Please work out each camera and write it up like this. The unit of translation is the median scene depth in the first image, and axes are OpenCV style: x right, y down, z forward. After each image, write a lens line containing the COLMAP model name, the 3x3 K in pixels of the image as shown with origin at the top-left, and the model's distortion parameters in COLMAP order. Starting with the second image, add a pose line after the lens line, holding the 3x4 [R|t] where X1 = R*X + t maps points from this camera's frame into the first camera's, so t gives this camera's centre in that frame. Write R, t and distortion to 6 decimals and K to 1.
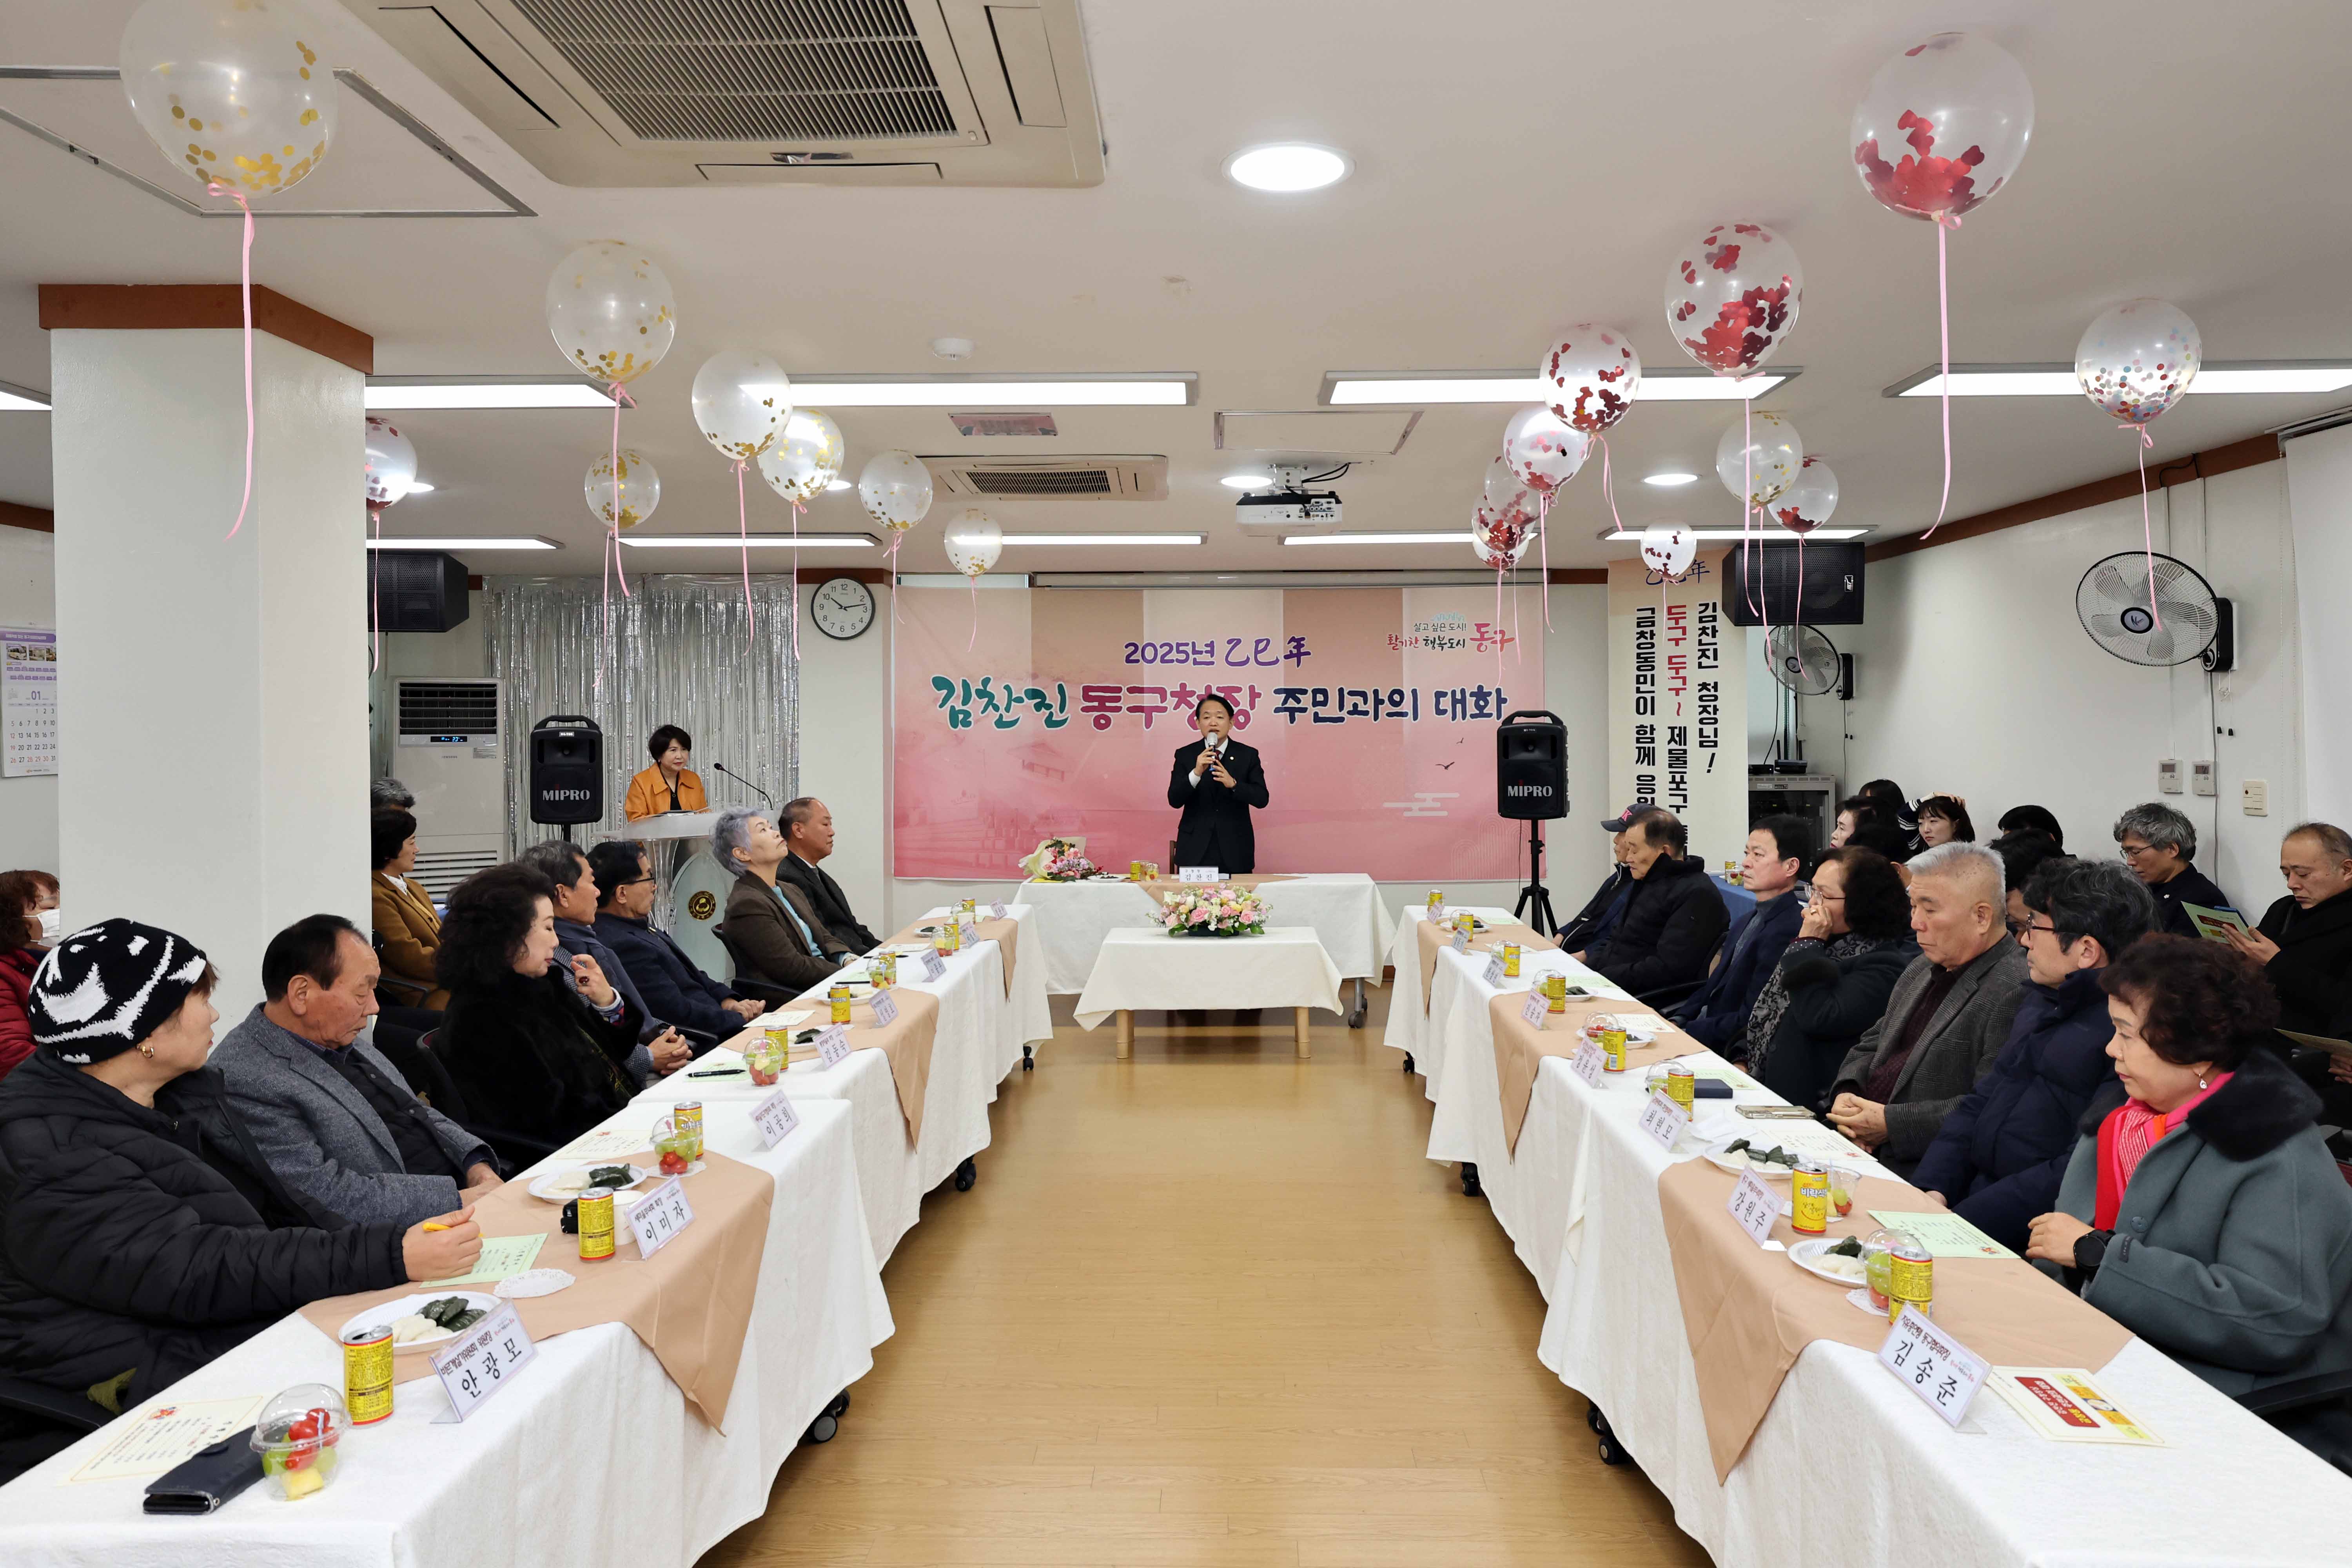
lens RADIAL K [[1566.7, 0, 1199.2], [0, 1566.7, 734.4], [0, 0, 1]] dist [-0.007947, 0.044039]
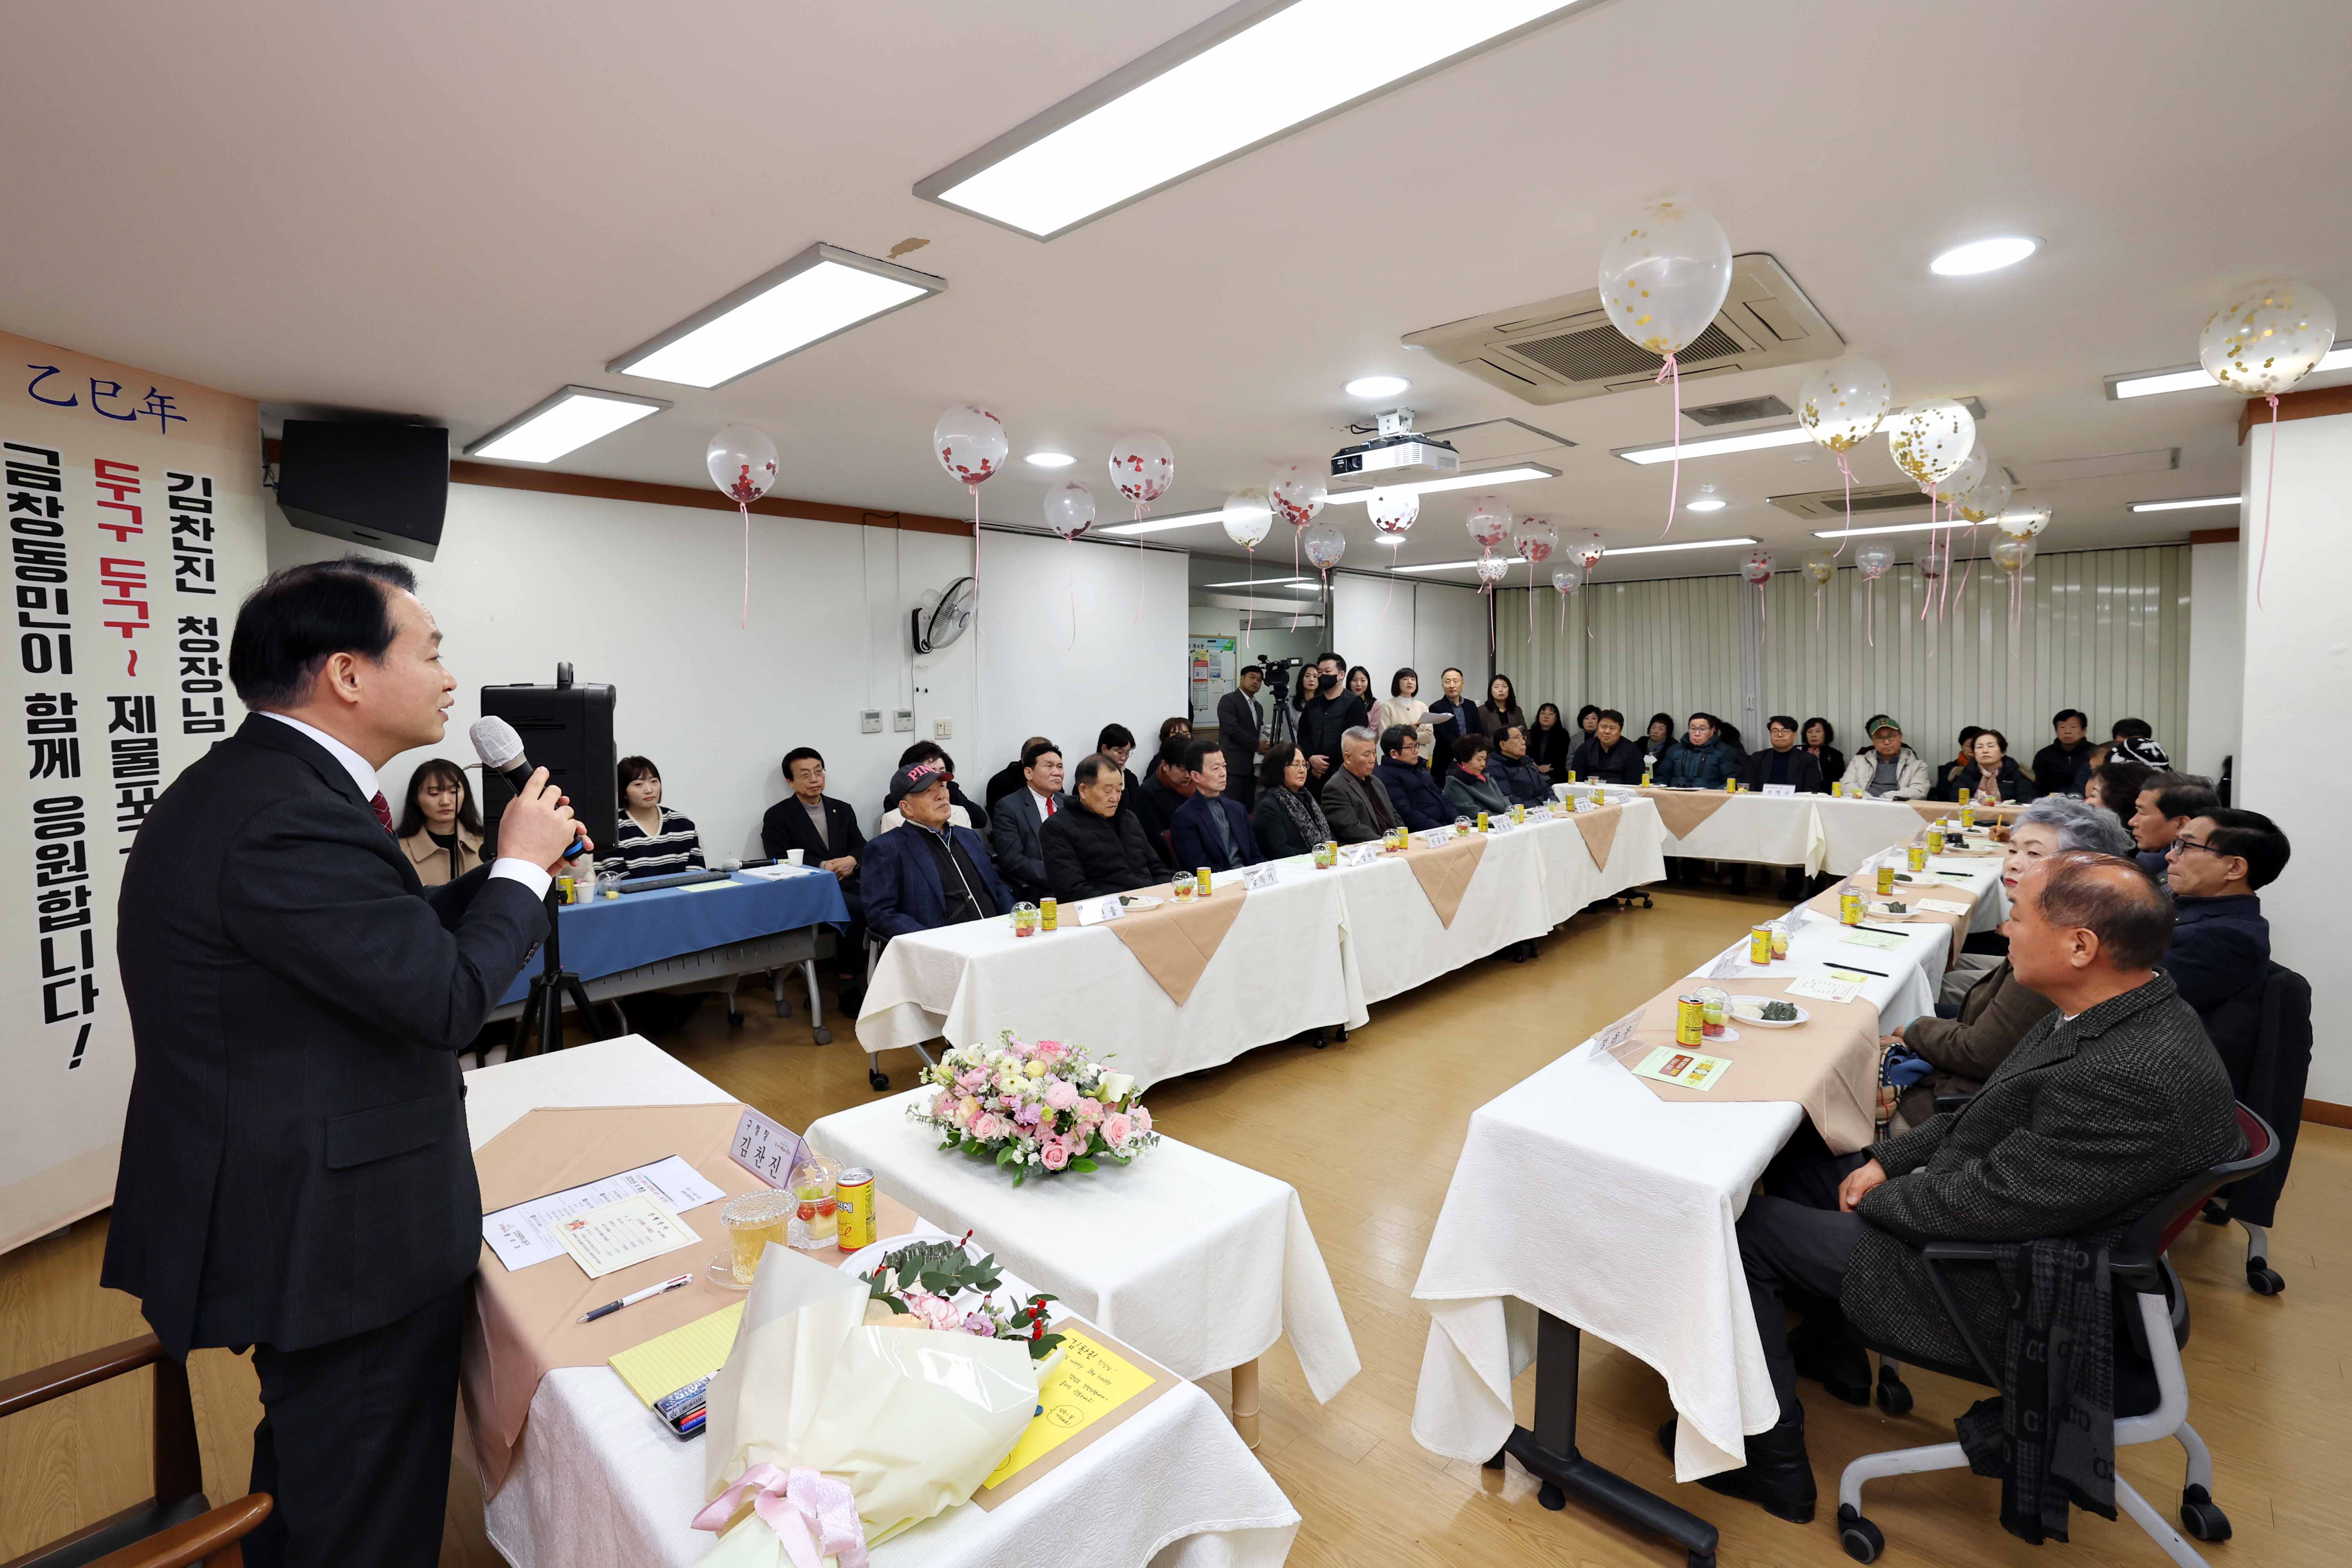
lens RADIAL K [[1069.8, 0, 1182.7], [0, 1069.8, 727.1], [0, 0, 1]] dist [-0.028784, 0.011550]
pose [[-0.729316, -0.016102, 0.683987, -0.180296], [0.017539, 0.998954, 0.042218, -0.003307], [-0.683952, 0.042786, -0.728272, 0.963353]]
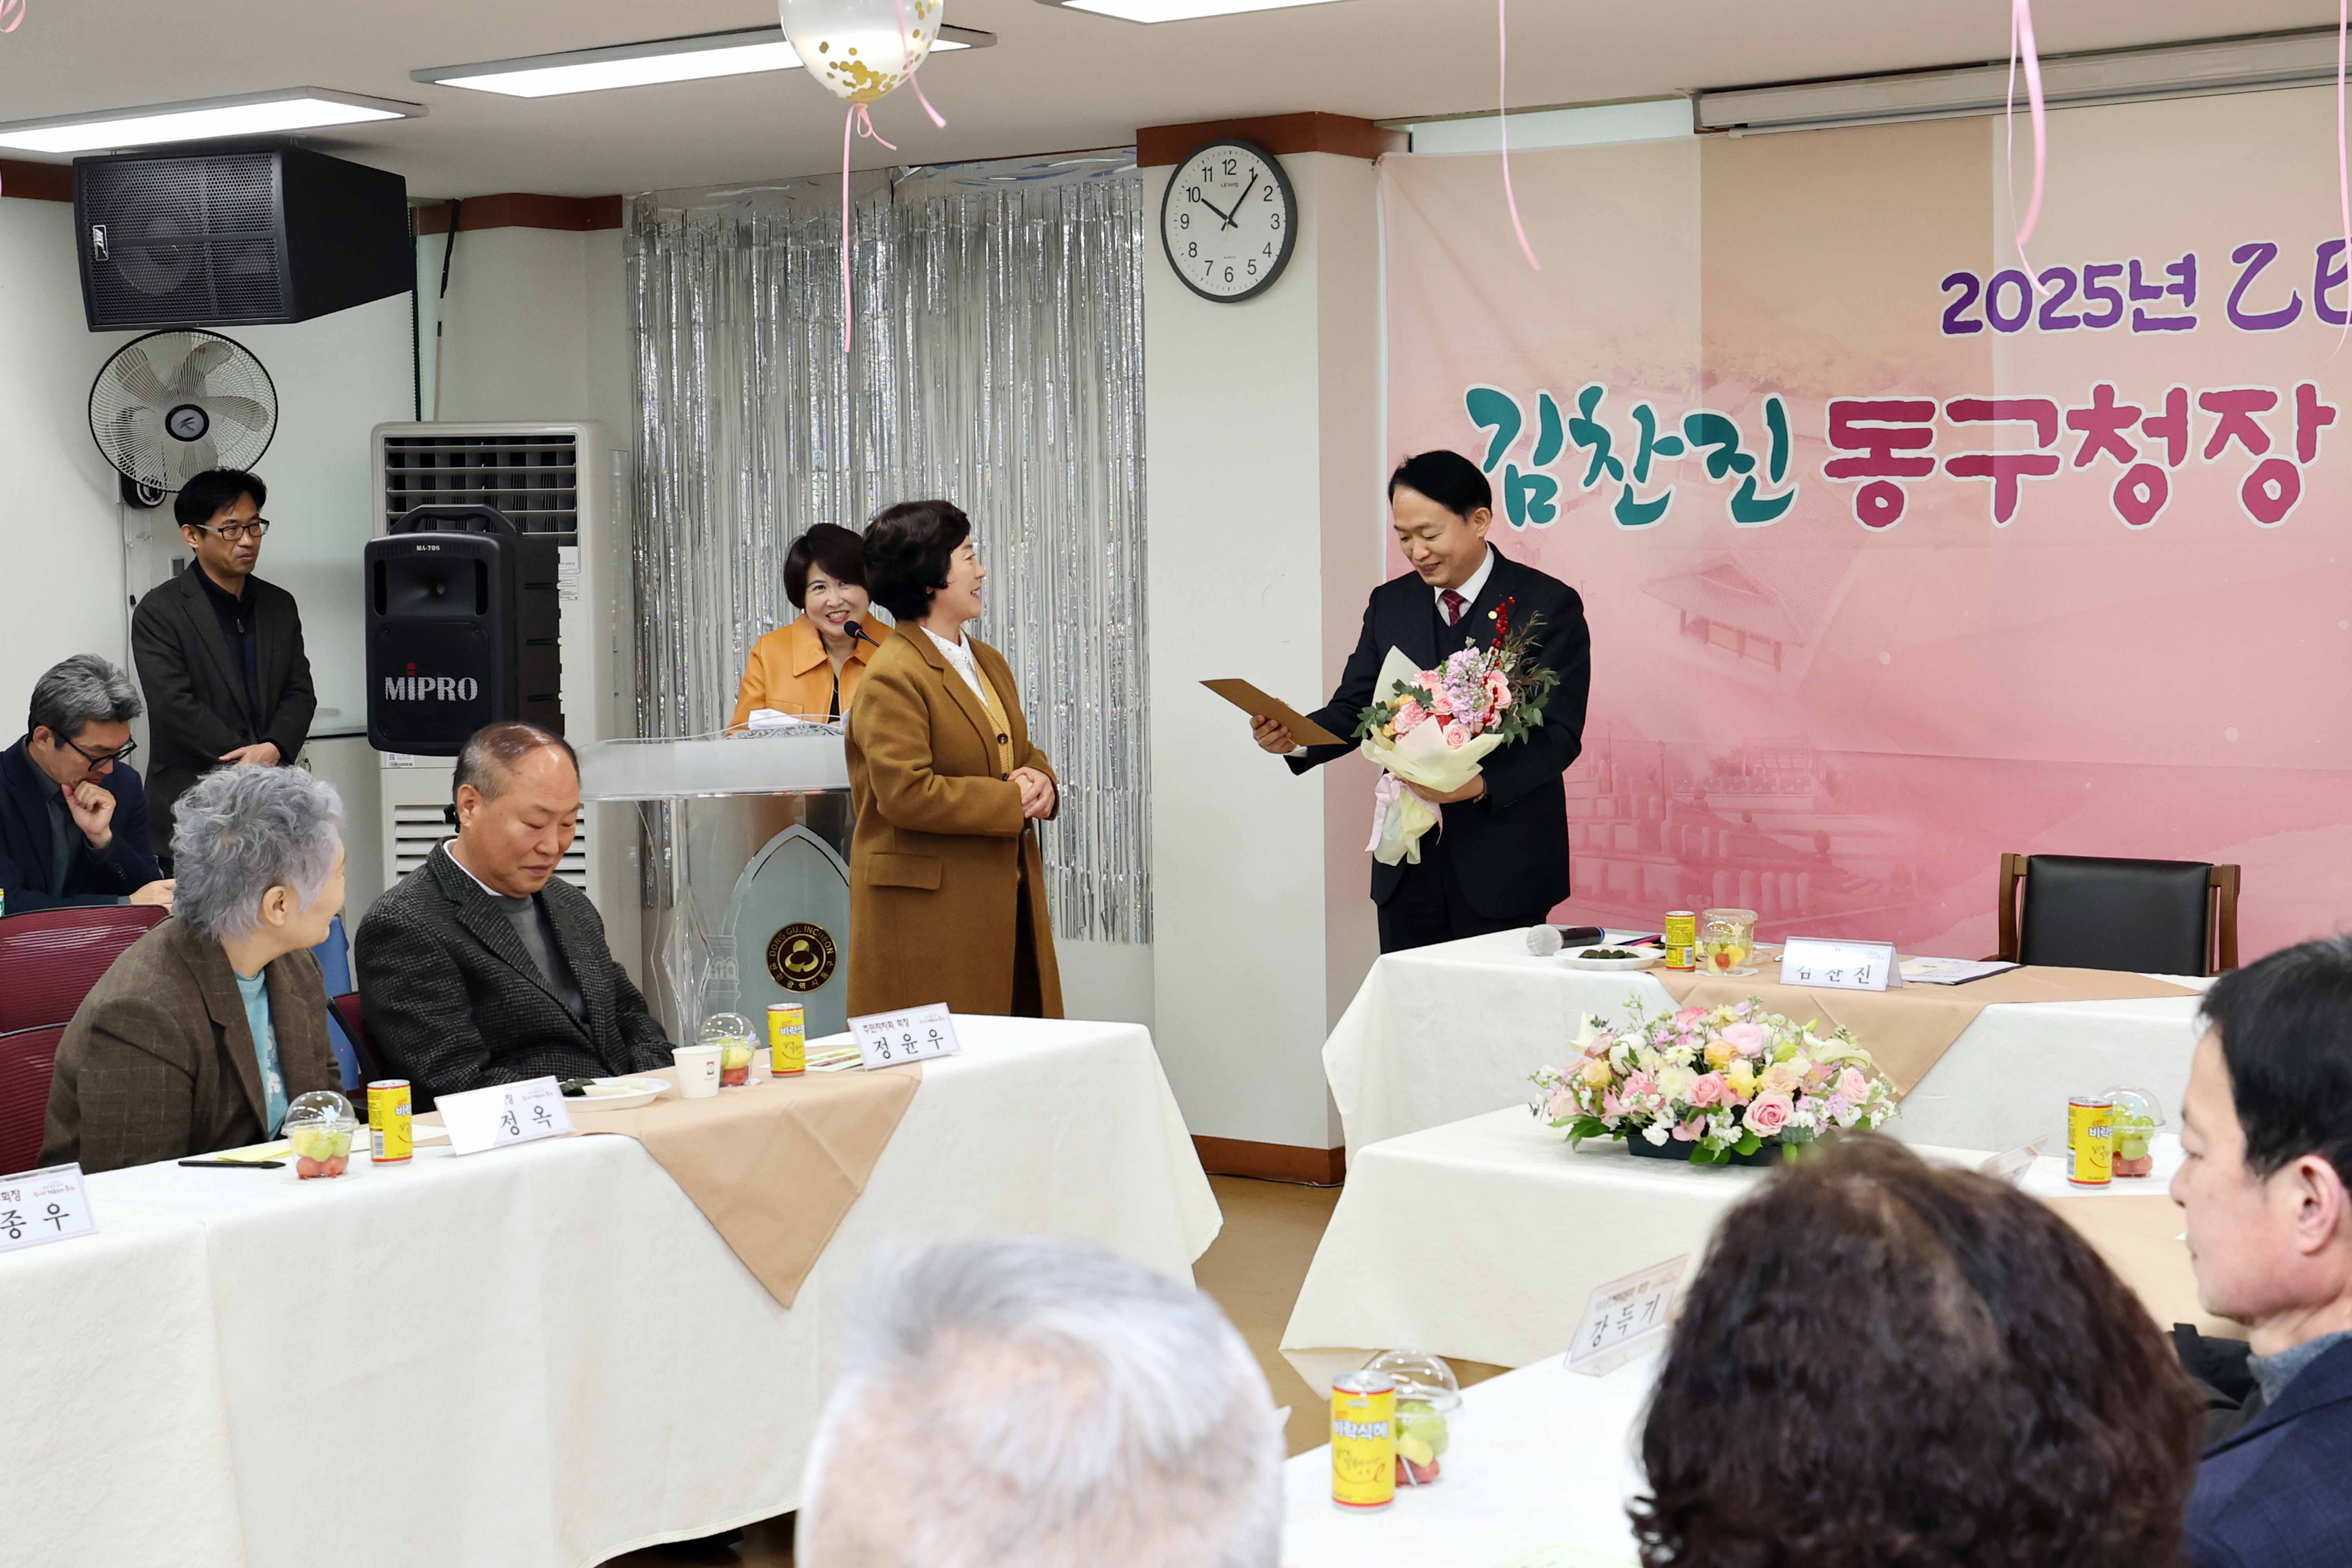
lens RADIAL K [[3407.5, 0, 1269.1], [0, 3407.5, 719.5], [0, 0, 1]] dist [0.036769, 0.007428]
pose [[0.818074, 0.025317, -0.574555, 0.277520], [0.006438, 0.998565, 0.053167, -0.001254], [0.575076, -0.047194, 0.816737, 0.302665]]
